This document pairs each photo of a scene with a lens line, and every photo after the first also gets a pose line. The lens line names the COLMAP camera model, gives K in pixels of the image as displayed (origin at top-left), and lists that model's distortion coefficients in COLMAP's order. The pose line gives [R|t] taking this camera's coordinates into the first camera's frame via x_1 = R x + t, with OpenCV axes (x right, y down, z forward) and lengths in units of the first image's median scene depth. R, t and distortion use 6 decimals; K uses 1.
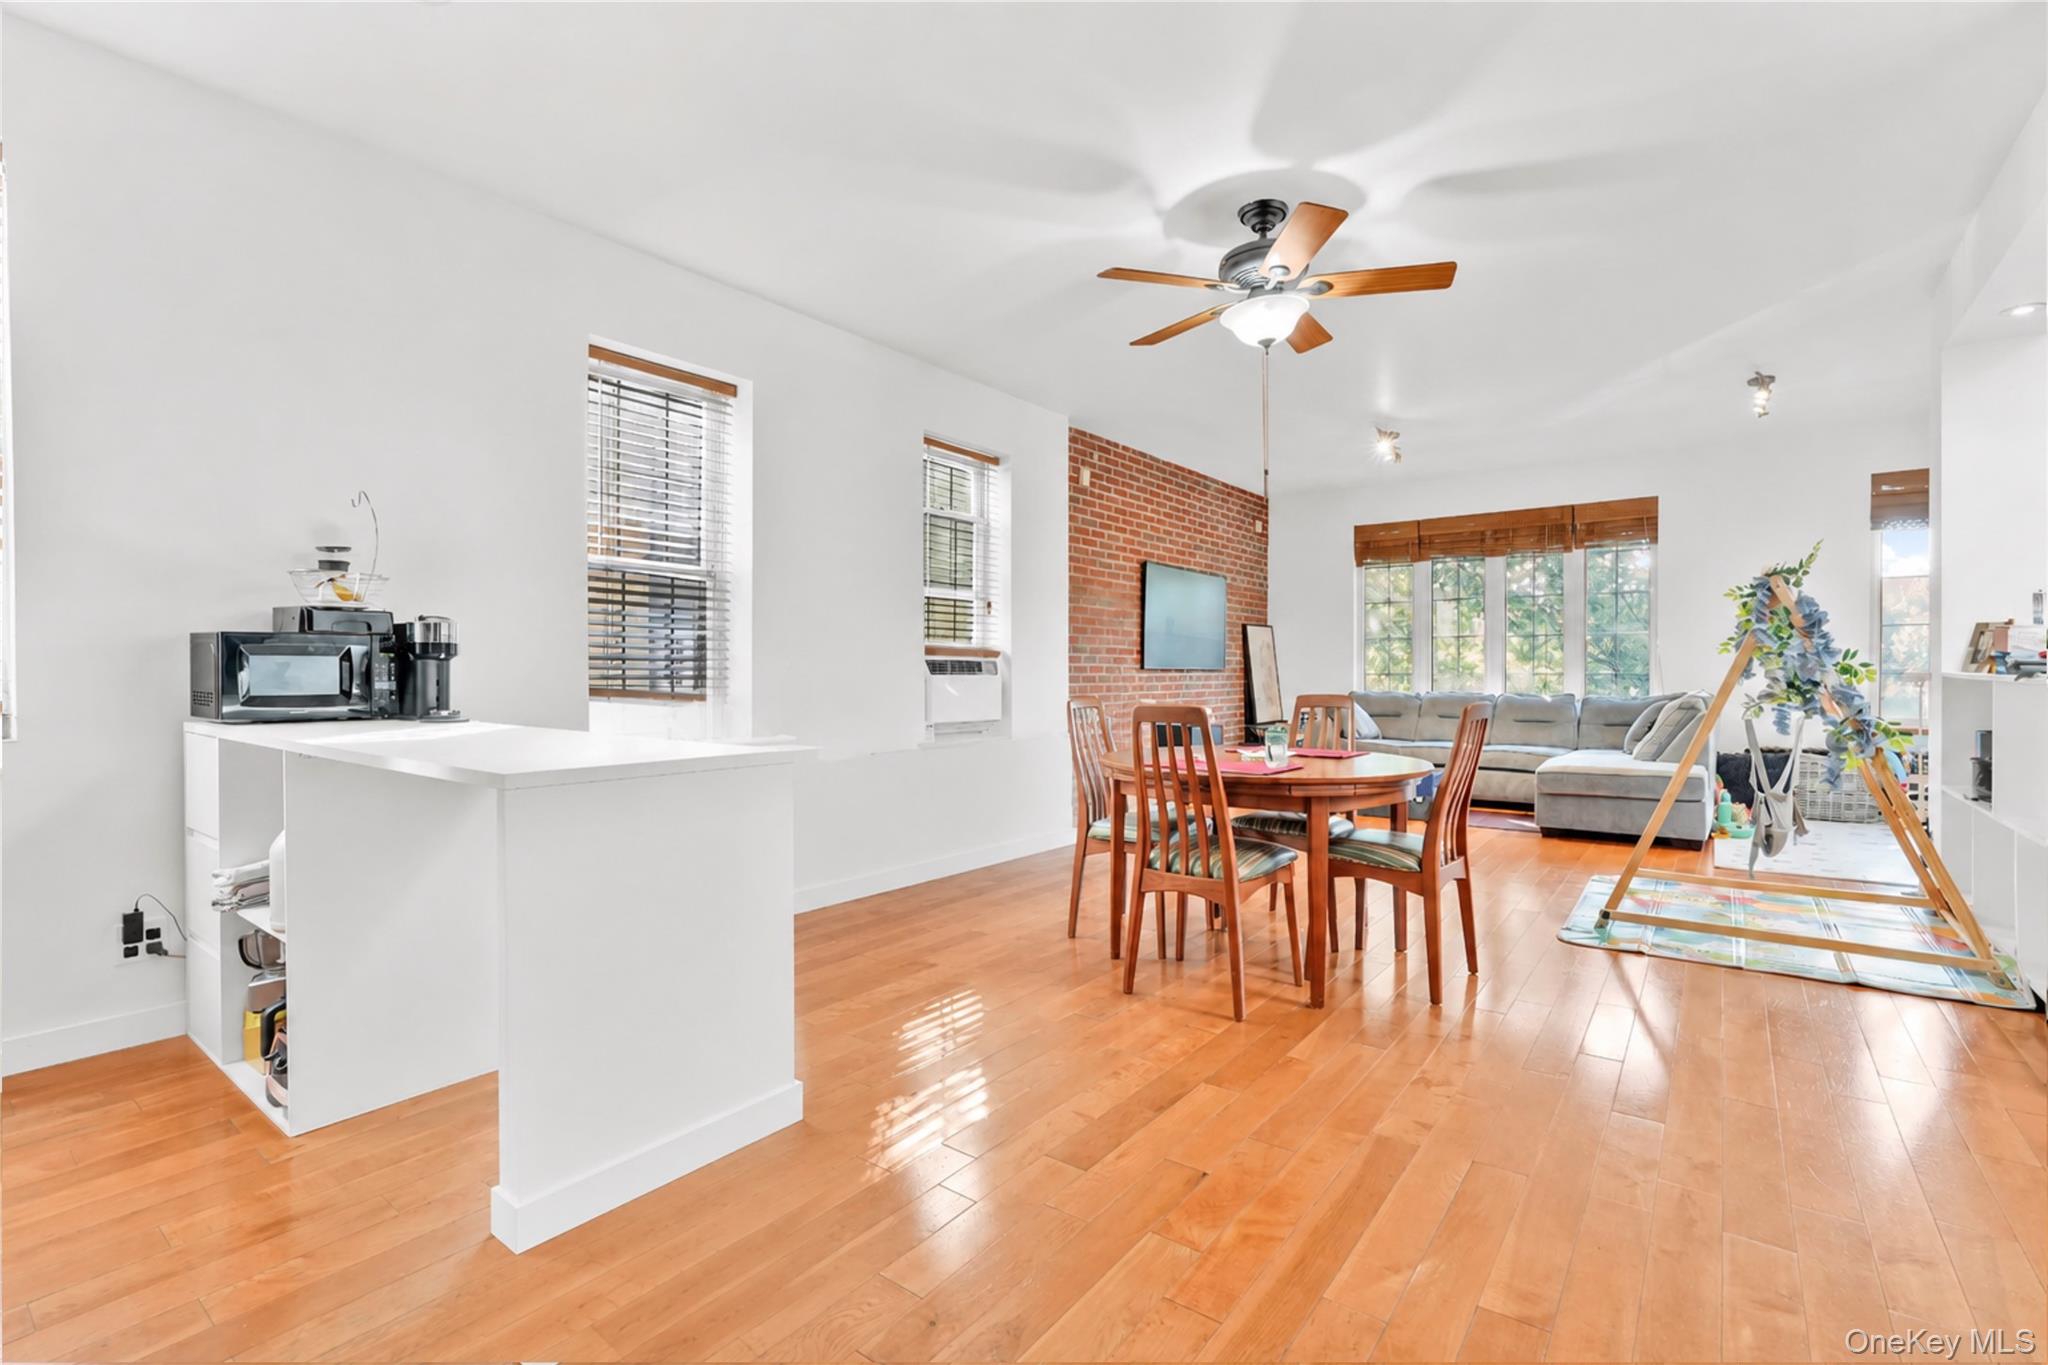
lens RADIAL K [[939.4, 0, 1049.4], [0, 939.4, 677.1], [0, 0, 1]] dist [0.001554, 0.000698]
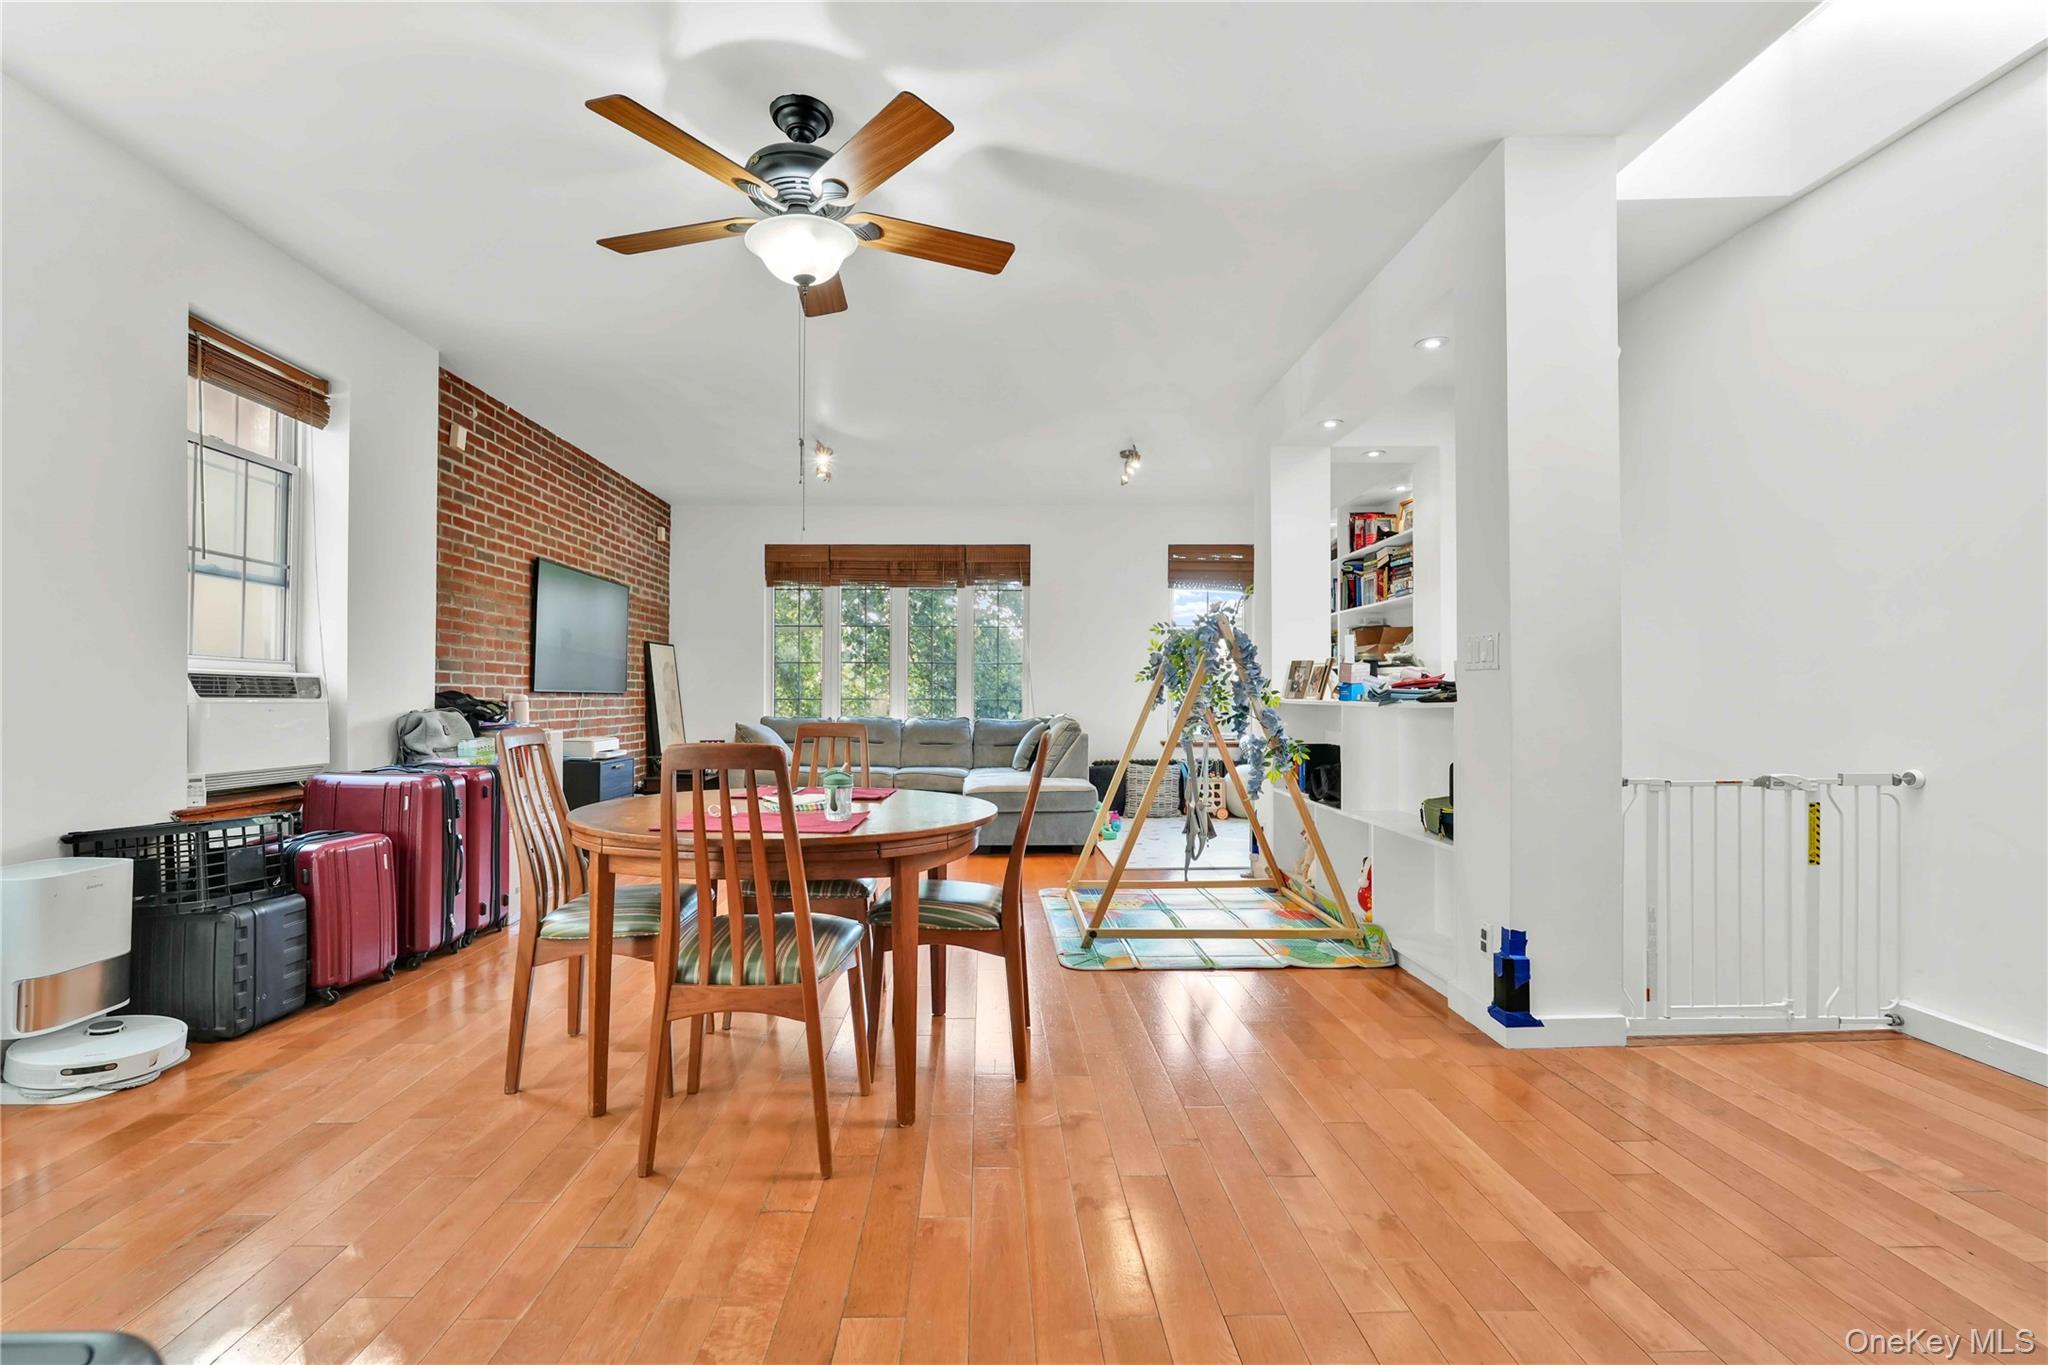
lens RADIAL K [[909.4, 0, 1016.1], [0, 909.4, 692.4], [0, 0, 1]] dist [-0.013005, 0.000678]
pose [[0.795274, 0.007473, 0.606205, -0.045882], [-0.001292, 0.999943, -0.010631, -0.000137], [-0.606249, 0.007671, 0.795238, 0.151103]]
